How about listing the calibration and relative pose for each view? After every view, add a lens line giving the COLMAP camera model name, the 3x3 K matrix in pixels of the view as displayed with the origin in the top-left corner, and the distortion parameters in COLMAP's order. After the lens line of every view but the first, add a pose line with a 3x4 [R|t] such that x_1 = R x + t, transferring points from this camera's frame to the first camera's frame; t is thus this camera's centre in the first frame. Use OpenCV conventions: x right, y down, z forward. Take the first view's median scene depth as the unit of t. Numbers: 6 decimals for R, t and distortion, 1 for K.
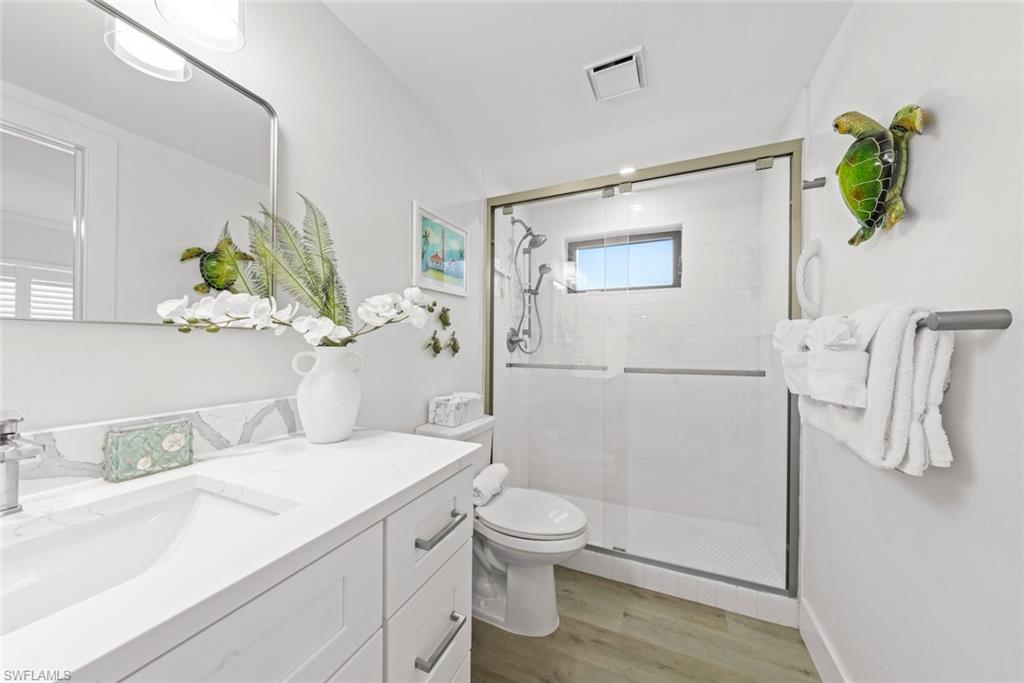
lens RADIAL K [[349.1, 0, 515.2], [0, 349.1, 340.6], [0, 0, 1]] dist [-0.001760, -0.000206]
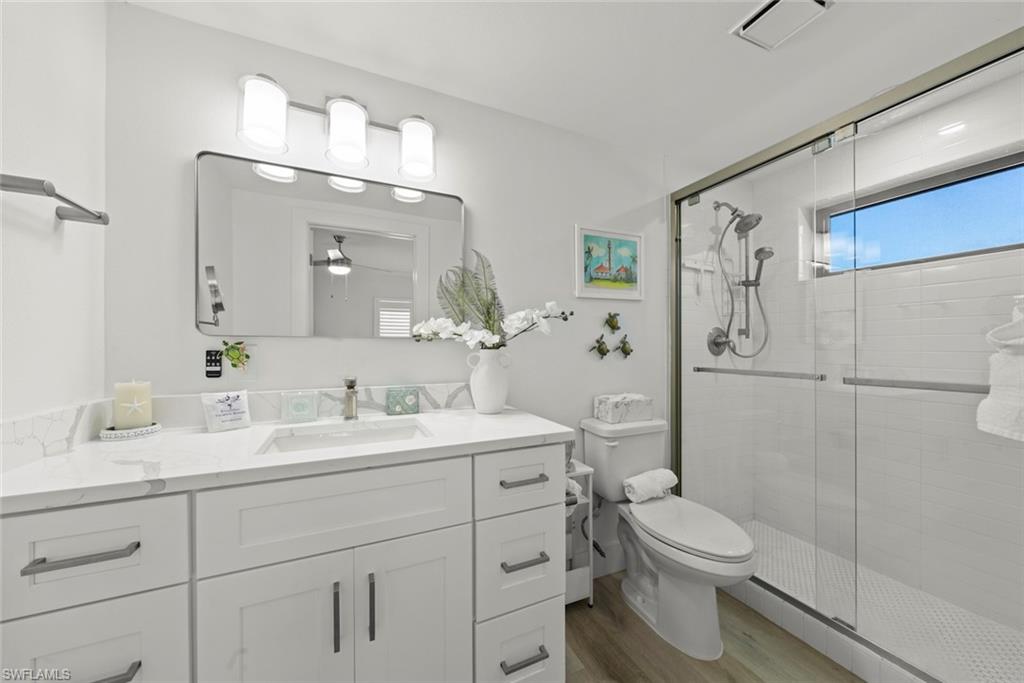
lens RADIAL K [[369.5, 0, 511.2], [0, 369.5, 343.5], [0, 0, 1]] dist [-0.000592, -0.000027]
pose [[0.744252, -0.011703, -0.667797, 0.341749], [0.012607, 0.999914, -0.003472, -0.000551], [0.667780, -0.005835, 0.744335, -0.056735]]
